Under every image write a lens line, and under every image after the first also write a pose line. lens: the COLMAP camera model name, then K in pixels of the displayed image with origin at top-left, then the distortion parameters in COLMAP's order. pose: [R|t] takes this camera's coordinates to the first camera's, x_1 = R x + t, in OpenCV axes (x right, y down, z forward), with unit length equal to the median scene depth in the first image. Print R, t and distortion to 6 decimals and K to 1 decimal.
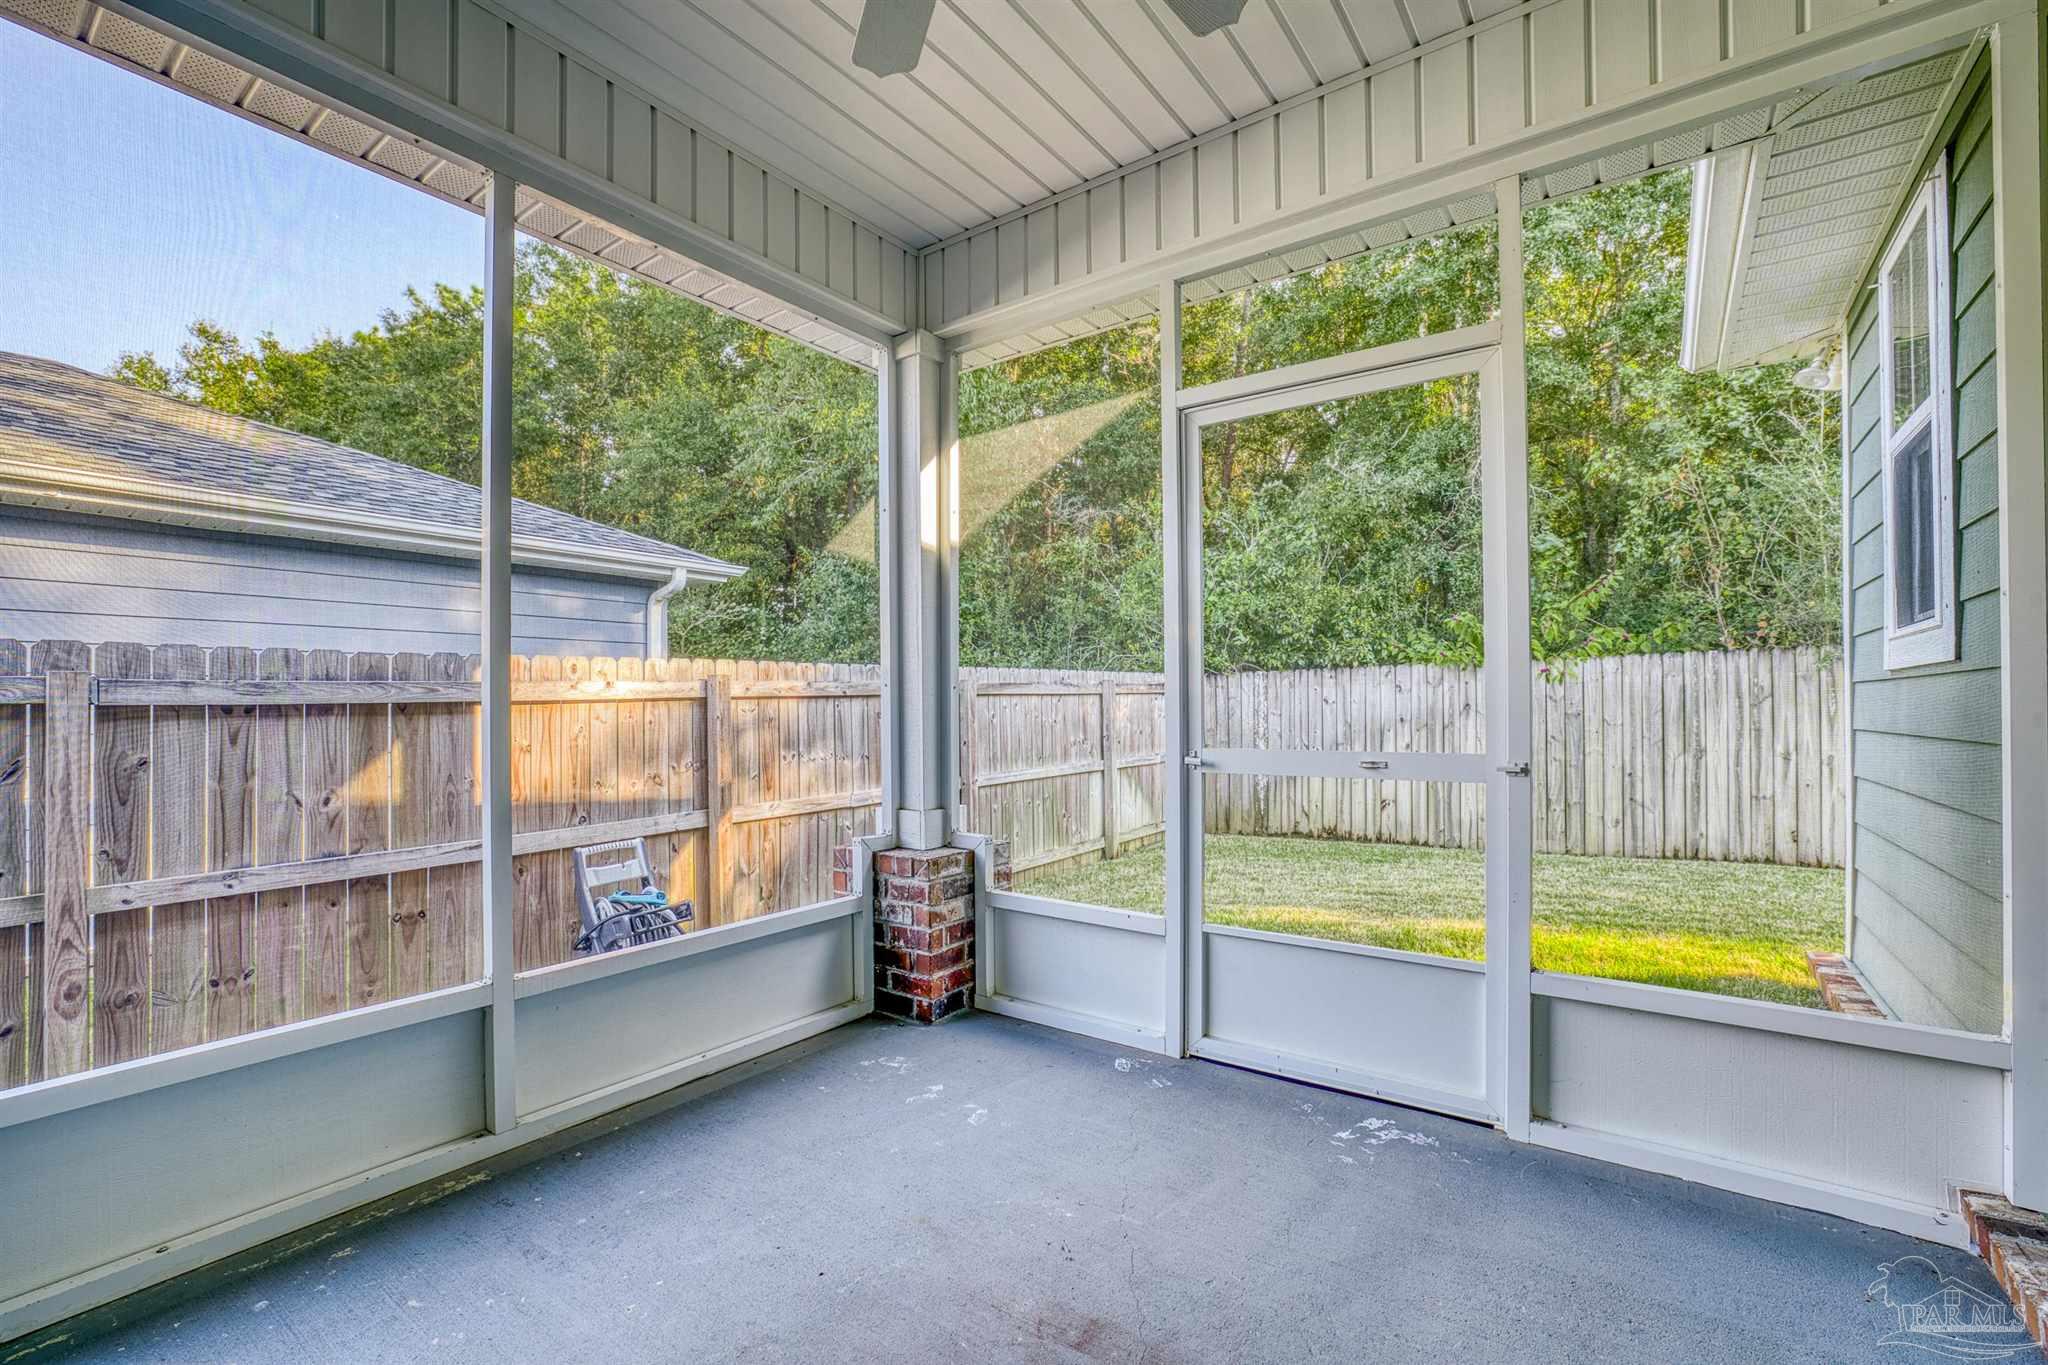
lens RADIAL K [[867.4, 0, 1071.9], [0, 867.4, 695.5], [0, 0, 1]] dist [-0.015440, 0.006525]
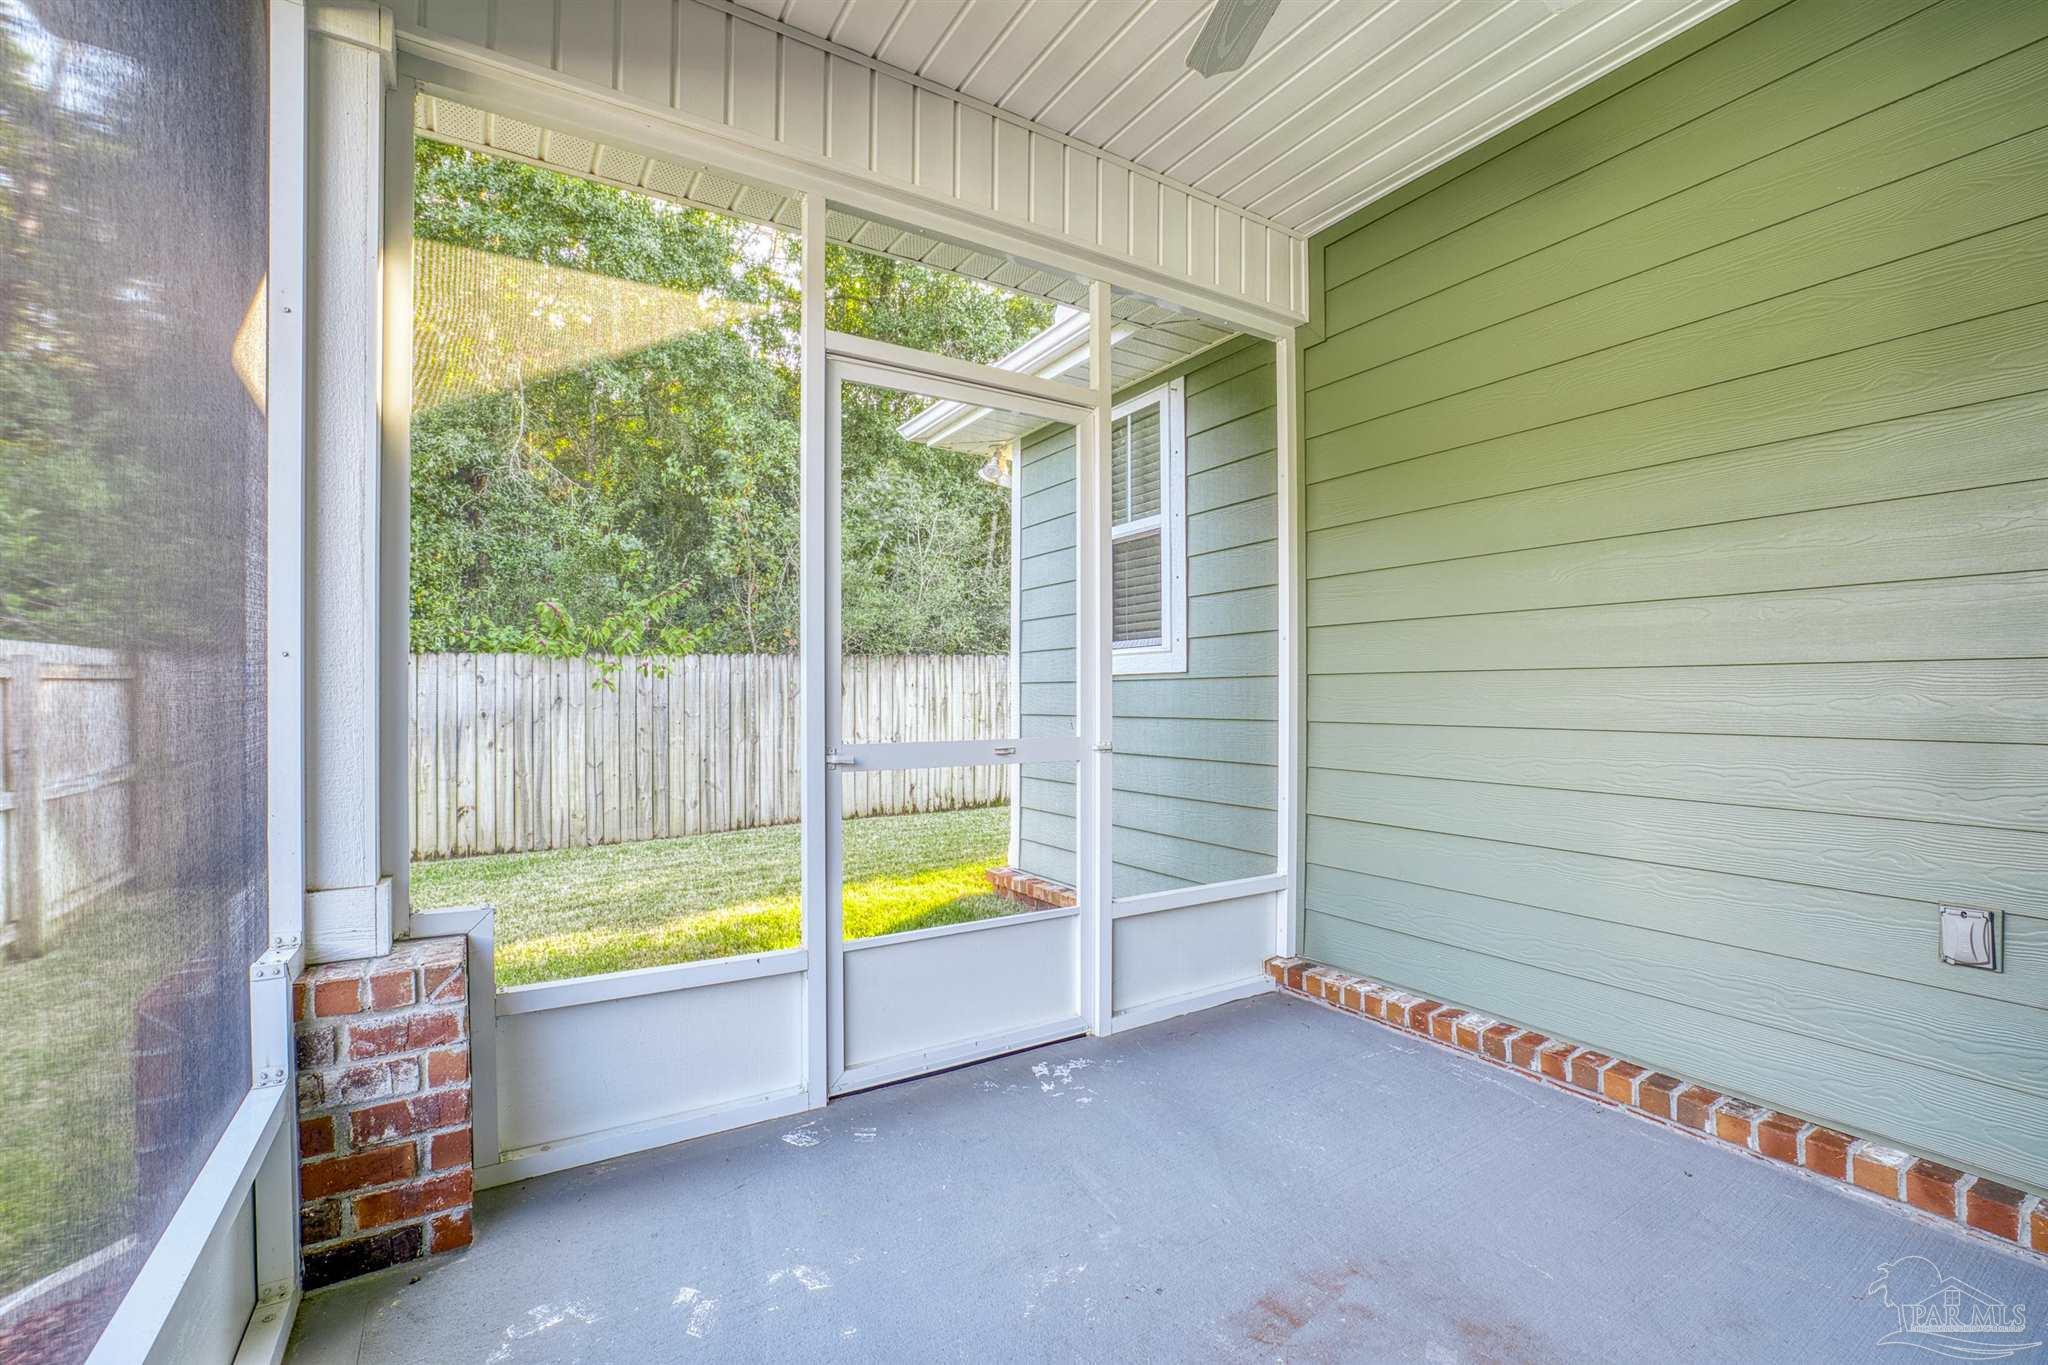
lens RADIAL K [[867.4, 0, 975.9], [0, 867.4, 694.9], [0, 0, 1]] dist [-0.015440, 0.006525]
pose [[0.441734, 0.005460, 0.897129, -0.507934], [-0.010403, 0.999945, -0.000964, 0.008502], [-0.897086, -0.008907, 0.441767, 0.426264]]
